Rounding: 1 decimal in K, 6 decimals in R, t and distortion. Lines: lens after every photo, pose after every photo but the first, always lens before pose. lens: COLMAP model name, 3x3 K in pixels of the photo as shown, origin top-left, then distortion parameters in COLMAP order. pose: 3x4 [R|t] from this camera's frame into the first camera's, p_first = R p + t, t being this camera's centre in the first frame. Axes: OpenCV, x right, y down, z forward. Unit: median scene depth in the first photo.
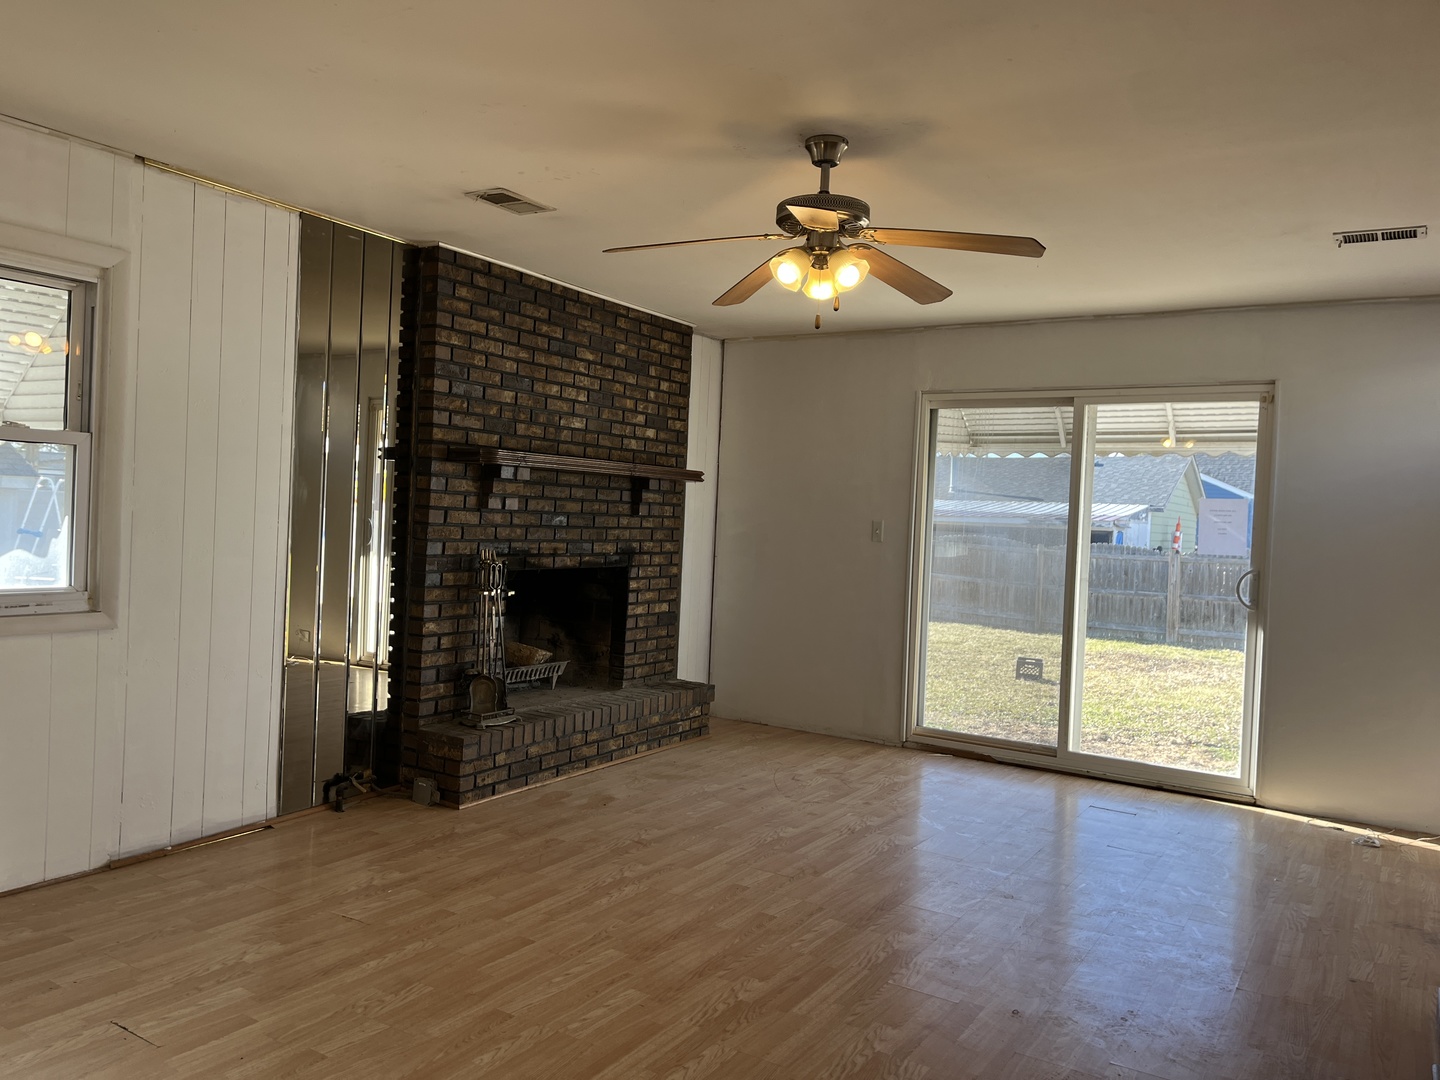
lens RADIAL K [[1077.5, 0, 720.0], [0, 1077.5, 540.0], [0, 0, 1]] dist [0.072423, -0.097322]
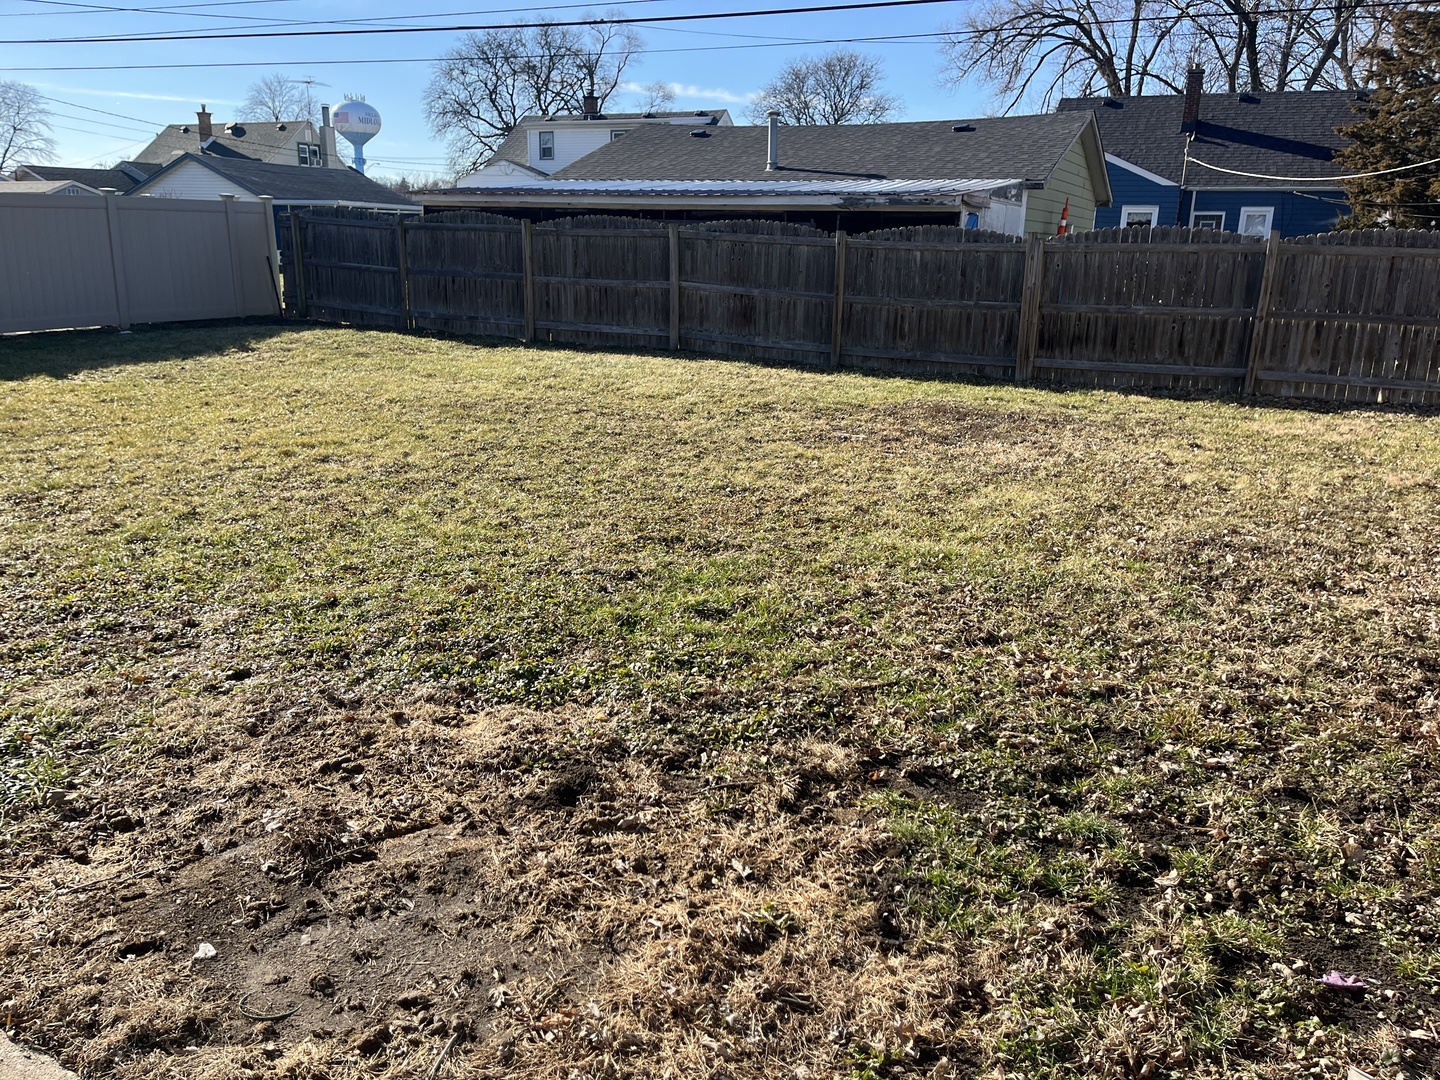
lens RADIAL K [[1077.5, 0, 720.0], [0, 1077.5, 540.0], [0, 0, 1]] dist [0.072423, -0.097322]
pose [[0.997204, -0.037534, 0.064614, 0.682844], [0.020436, 0.968716, 0.247330, 0.081299], [-0.071875, -0.245318, 0.966774, 1.310540]]
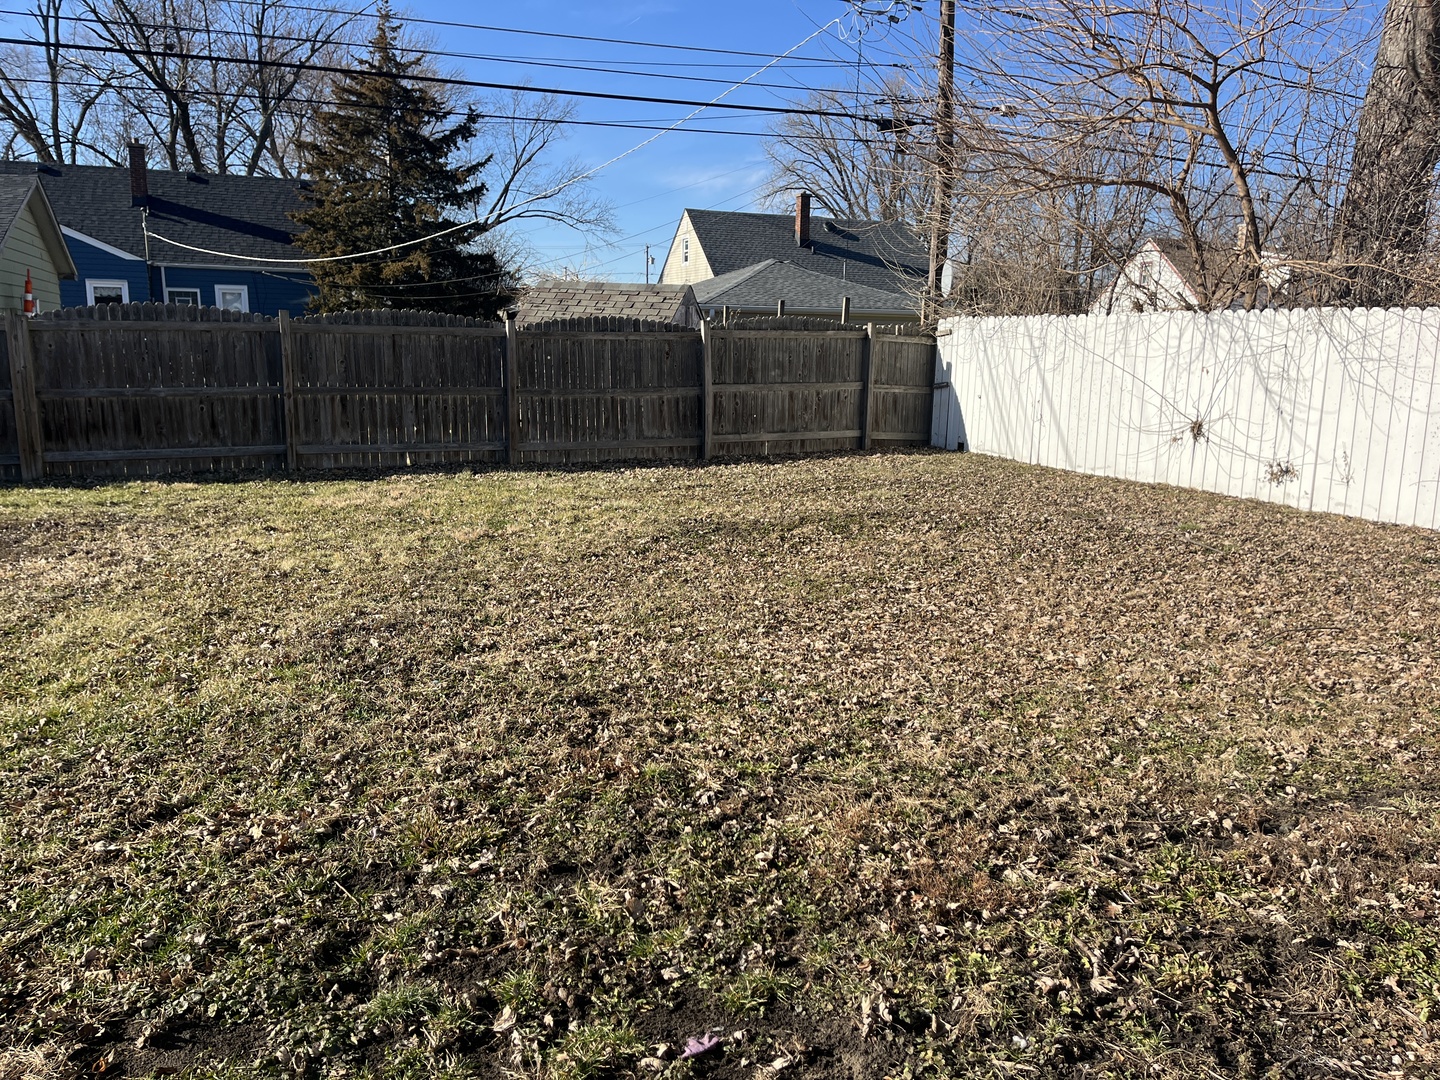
lens RADIAL K [[1077.5, 0, 720.0], [0, 1077.5, 540.0], [0, 0, 1]] dist [0.072423, -0.097322]
pose [[0.588694, -0.180262, 0.788000, 0.644259], [0.025715, 0.978502, 0.204630, 0.072624], [-0.807947, -0.100201, 0.580674, 1.426156]]
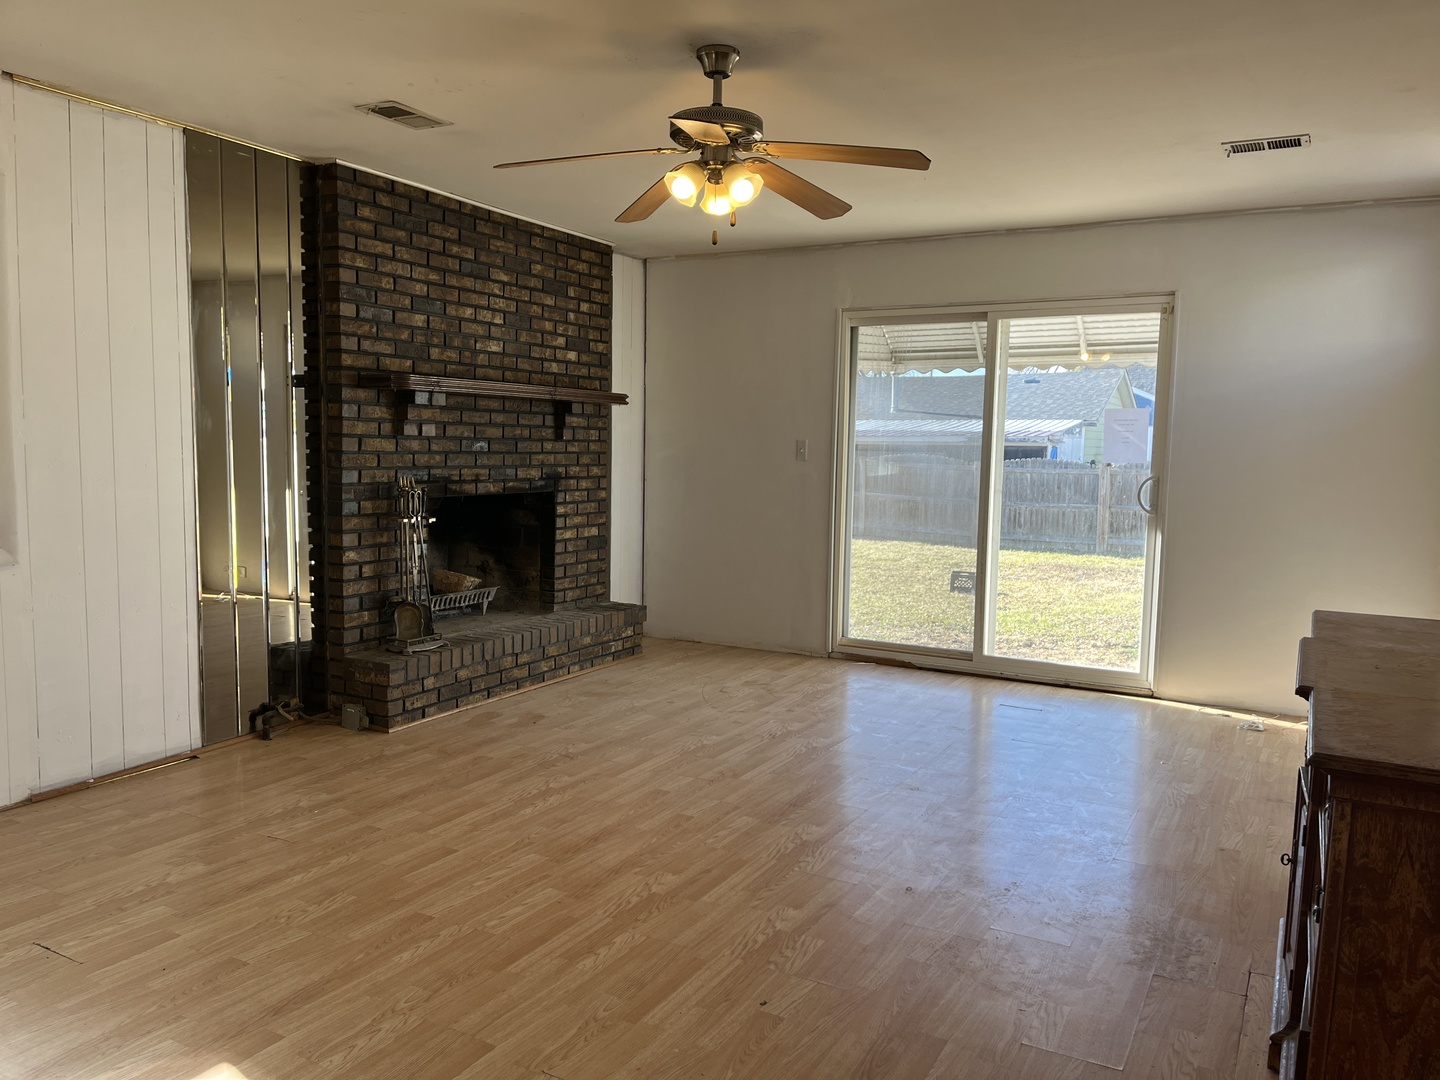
lens RADIAL K [[1075.9, 0, 740.9], [0, 1075.9, 554.1], [0, 0, 1]] dist [0.070364, -0.090377]
pose [[0.997521, -0.031730, 0.062817, 0.027159], [0.026489, 0.996232, 0.082578, 0.005490], [-0.065200, -0.080710, 0.994603, -0.016310]]
